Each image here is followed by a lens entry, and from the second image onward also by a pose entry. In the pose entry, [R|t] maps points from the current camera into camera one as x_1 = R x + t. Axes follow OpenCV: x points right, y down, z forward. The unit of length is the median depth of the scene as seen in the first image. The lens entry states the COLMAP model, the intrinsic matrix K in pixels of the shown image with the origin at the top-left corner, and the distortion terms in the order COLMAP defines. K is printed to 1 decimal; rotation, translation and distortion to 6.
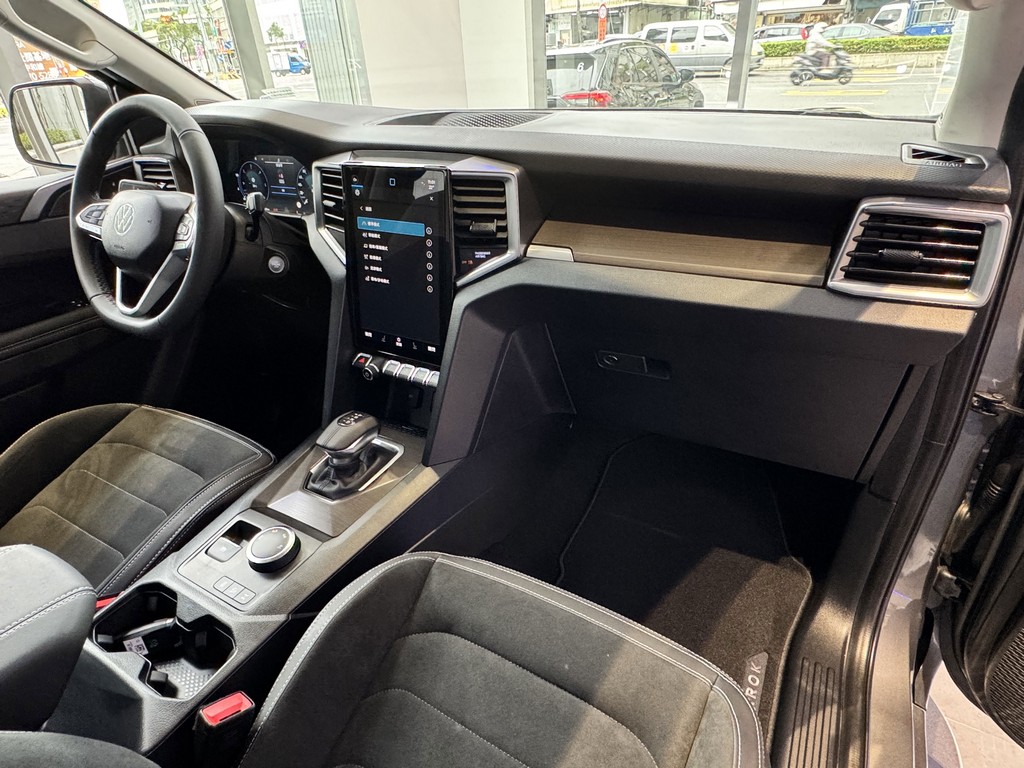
lens RADIAL K [[568.8, 0, 512.0], [0, 568.8, 384.0], [0, 0, 1]] dist [0.001637, 0.000692]
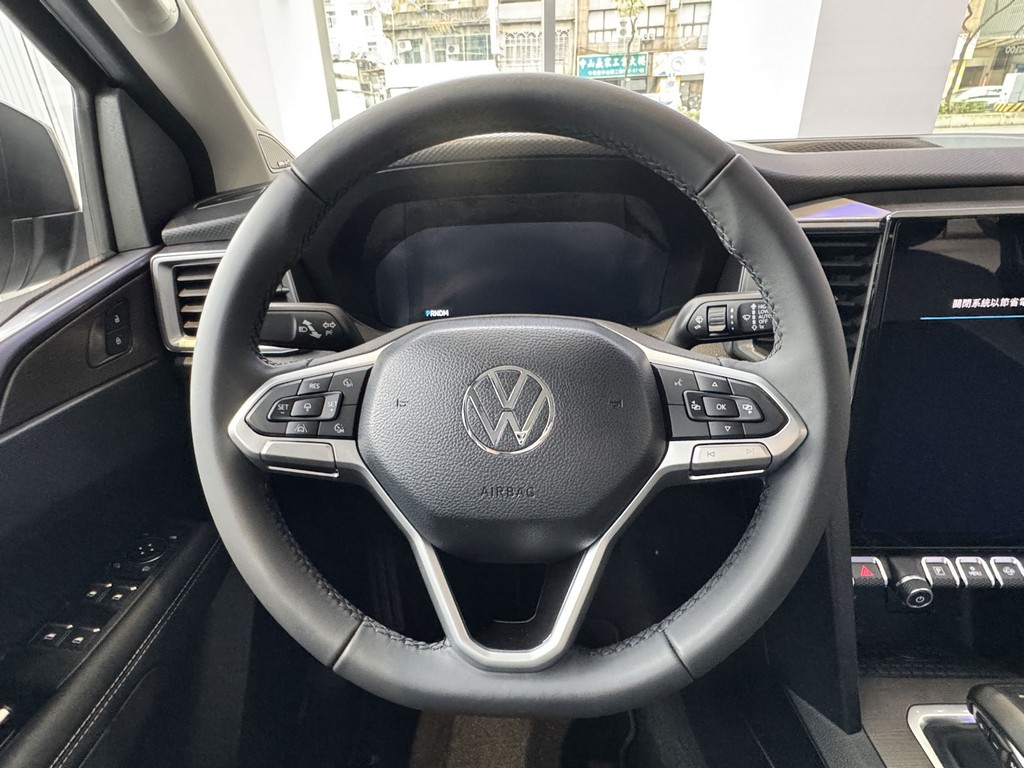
lens RADIAL K [[558.9, 0, 508.2], [0, 558.9, 393.3], [0, 0, 1]] dist [0.003221, 0.000663]
pose [[0.882484, -0.188747, 0.430809, -0.892217], [0.232258, 0.971358, -0.050192, -0.302430], [-0.408996, 0.144353, 0.901046, 0.746748]]
